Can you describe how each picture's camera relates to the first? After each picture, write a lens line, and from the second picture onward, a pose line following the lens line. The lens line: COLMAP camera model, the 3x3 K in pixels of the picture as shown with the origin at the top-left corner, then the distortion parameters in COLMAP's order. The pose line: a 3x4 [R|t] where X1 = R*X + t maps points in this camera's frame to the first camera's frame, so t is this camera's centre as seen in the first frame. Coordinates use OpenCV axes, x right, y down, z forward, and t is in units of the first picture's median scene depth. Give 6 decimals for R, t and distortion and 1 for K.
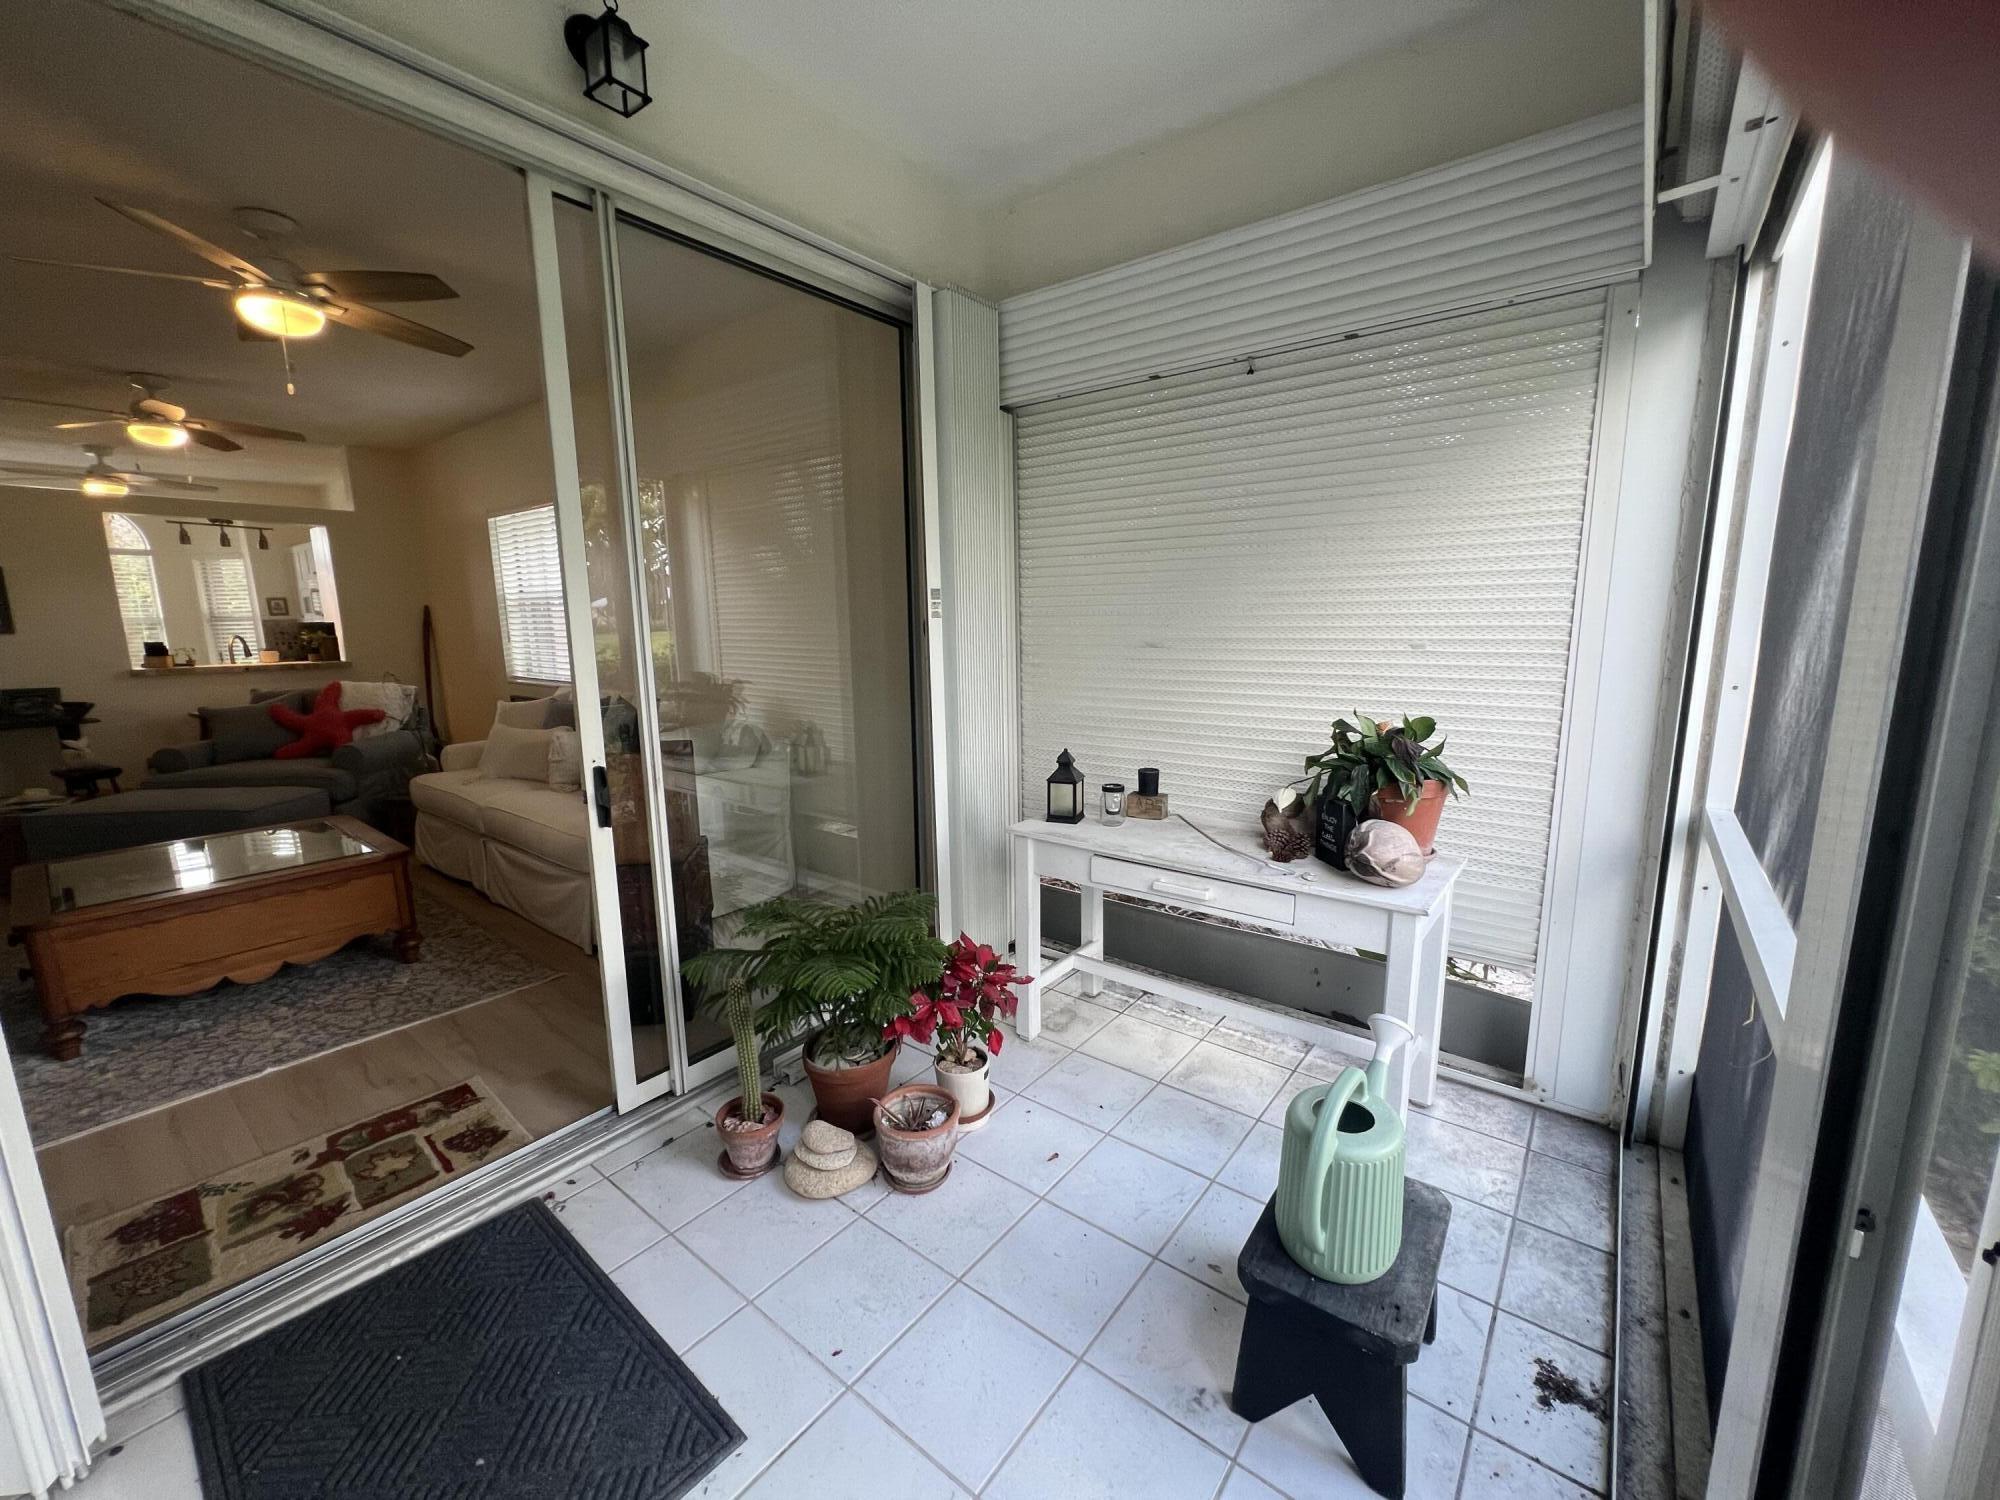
lens RADIAL K [[812.3, 0, 1013.5], [0, 812.3, 751.3], [0, 0, 1]] dist [-0.000856, -0.000527]
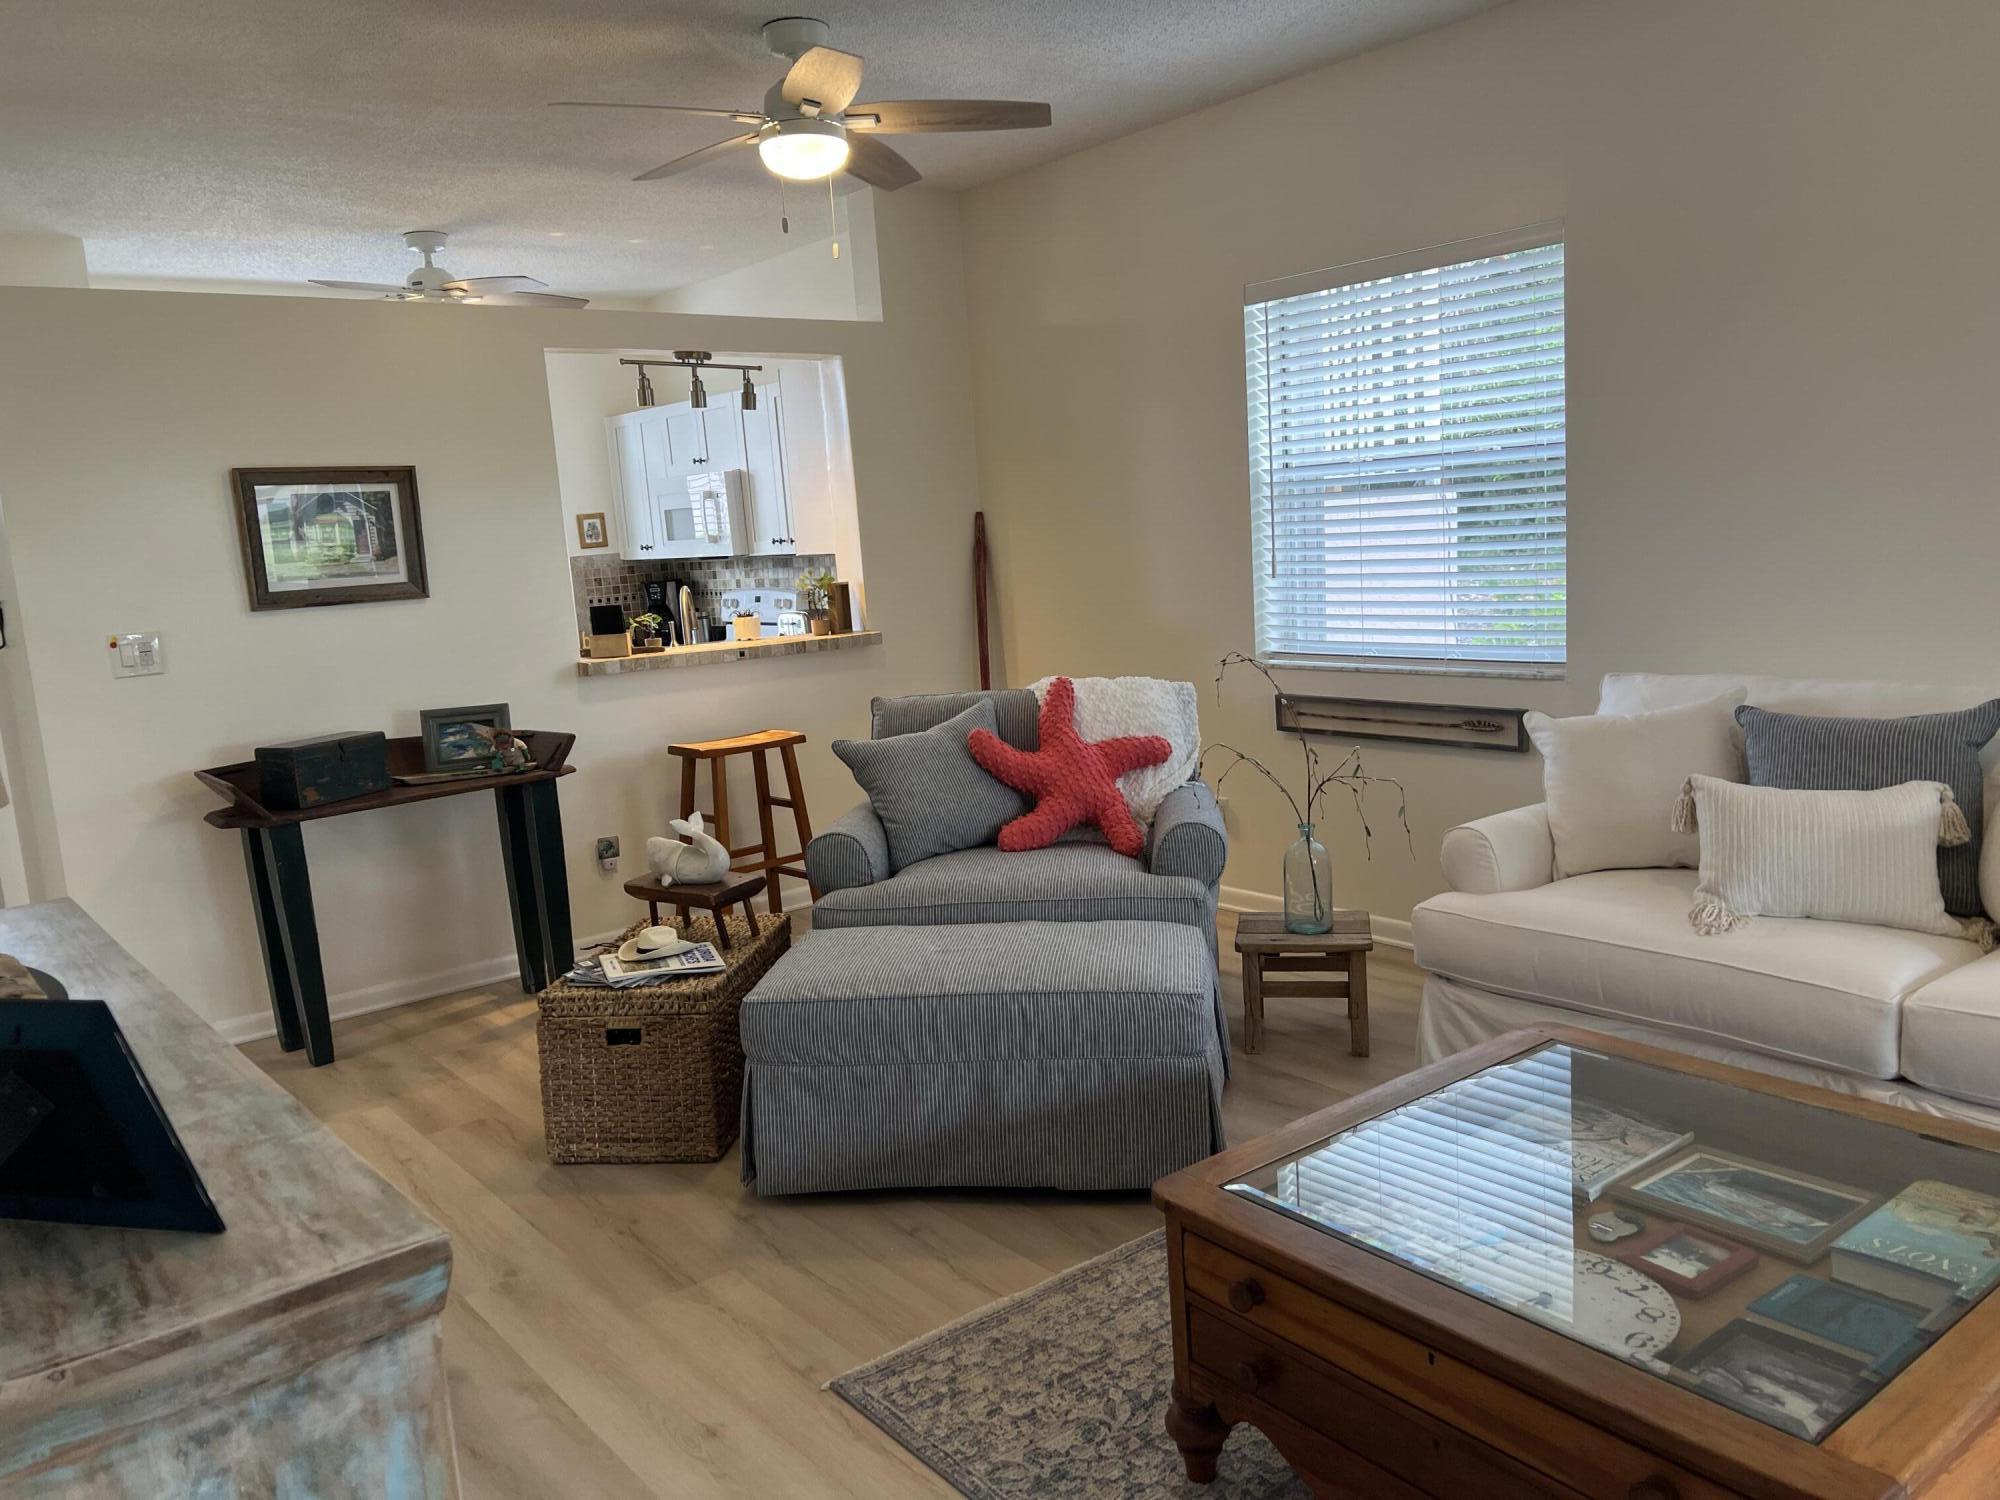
lens RADIAL K [[1510.4, 0, 1021.5], [0, 1510.4, 770.4], [0, 0, 1]] dist [0.054466, -0.064467]
pose [[0.972693, -0.011871, -0.231792, -0.652569], [0.012945, 0.999911, 0.003111, -0.036047], [0.231734, -0.006027, 0.972761, 0.165200]]
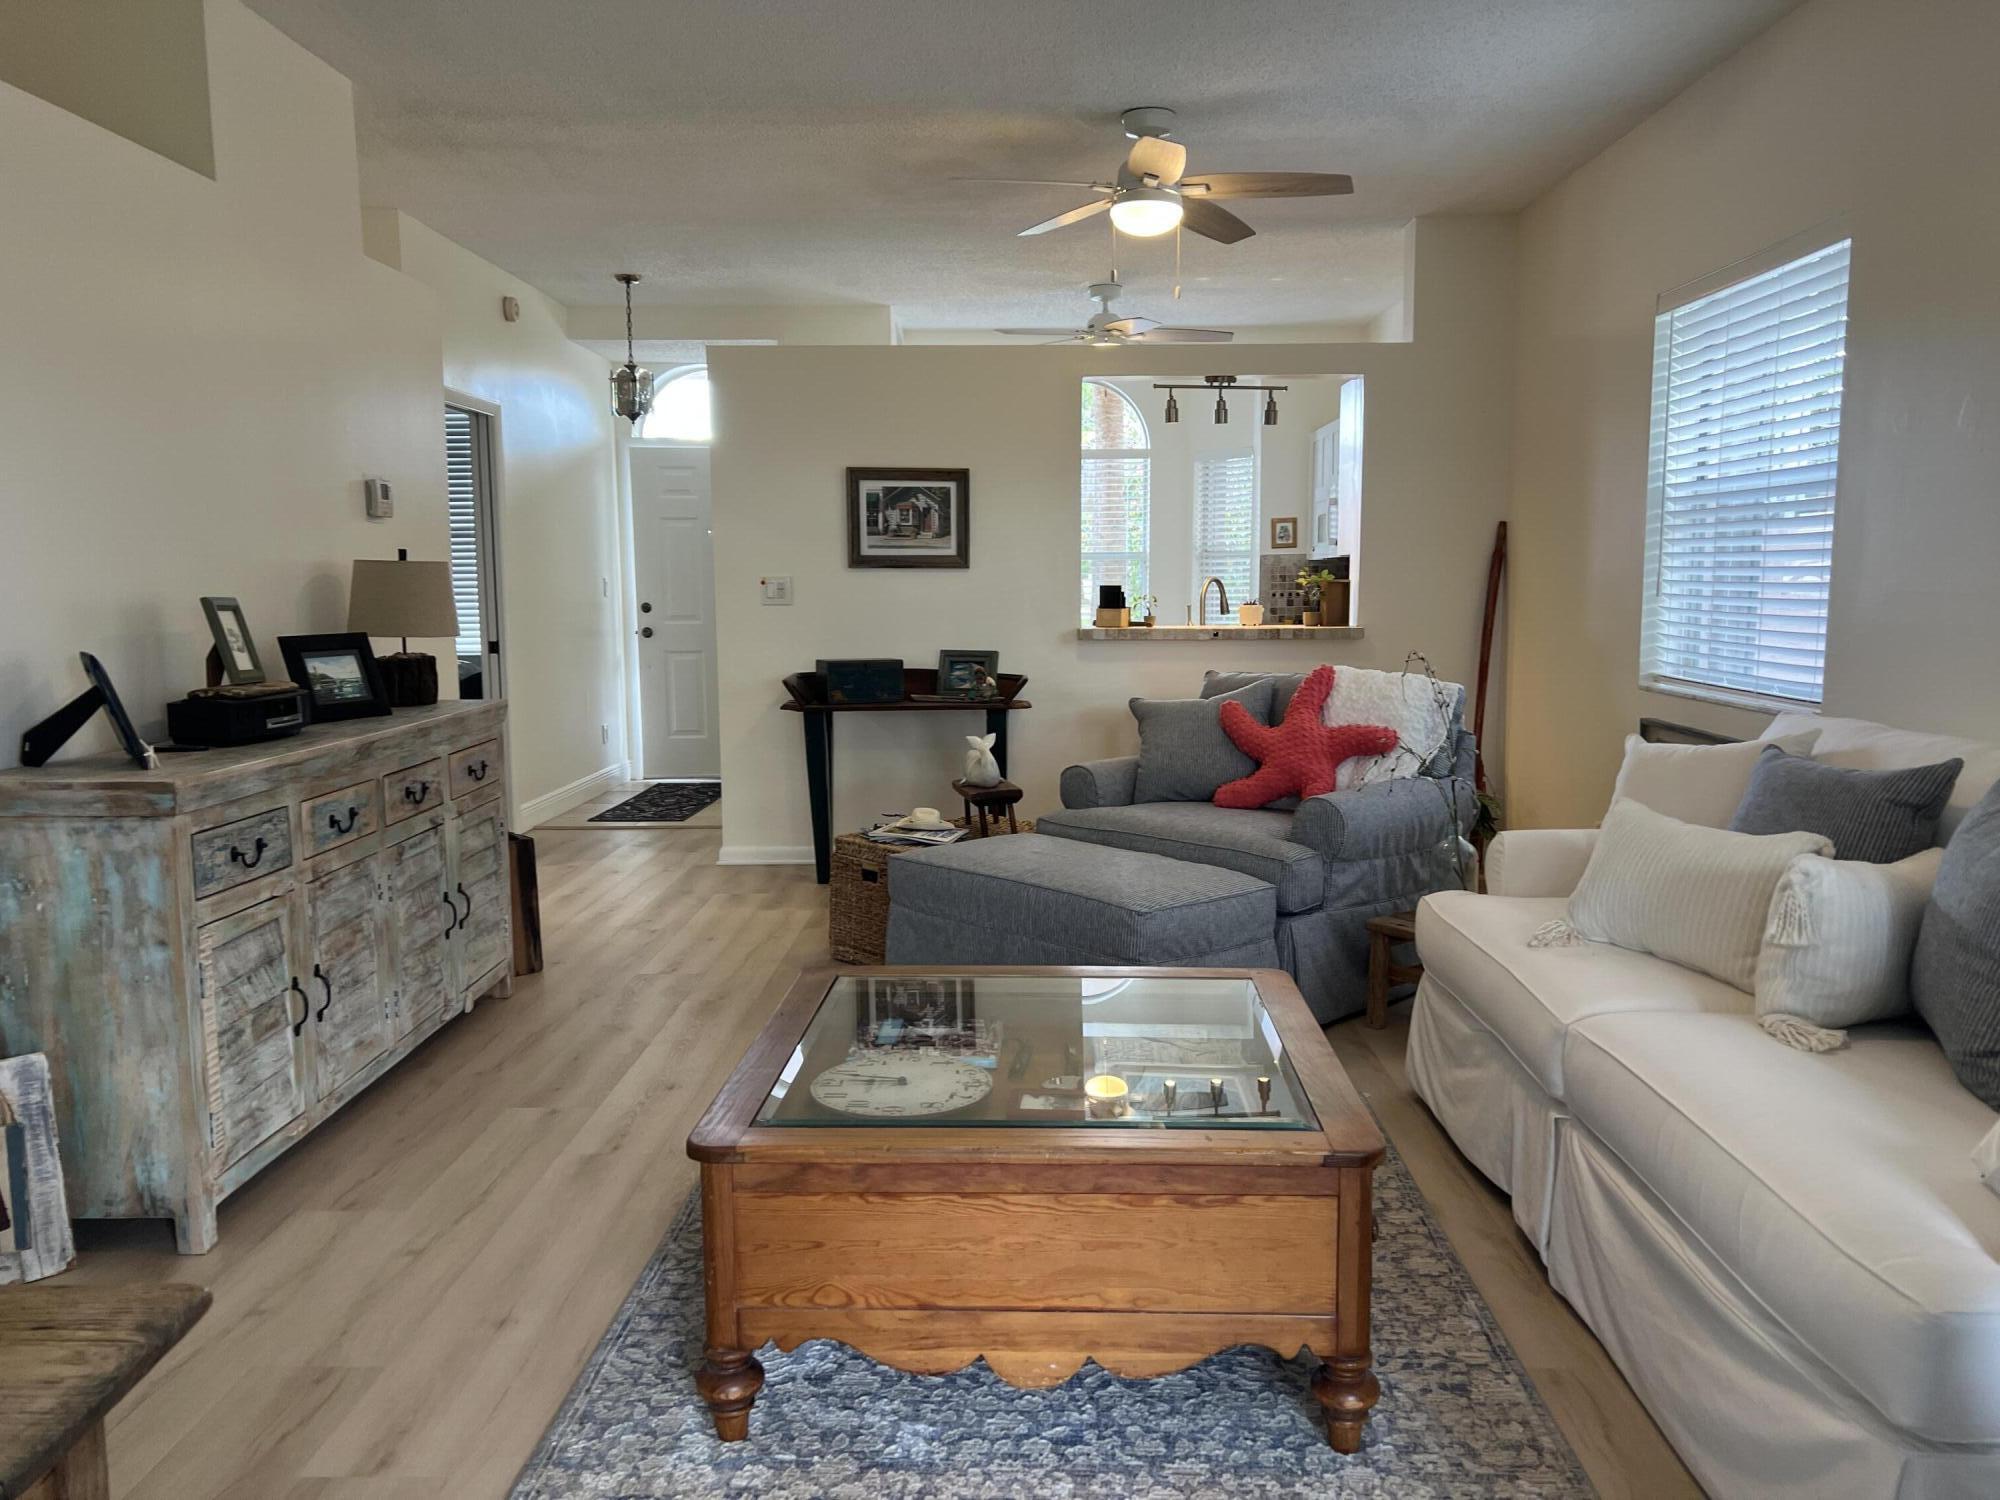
lens RADIAL K [[1510.4, 0, 1005.4], [0, 1510.4, 768.4], [0, 0, 1]] dist [0.054466, -0.064467]
pose [[0.599834, 0.110267, -0.792490, -0.202037], [-0.136435, 0.990049, 0.034488, -0.027732], [0.788407, 0.087436, 0.608909, 0.274605]]
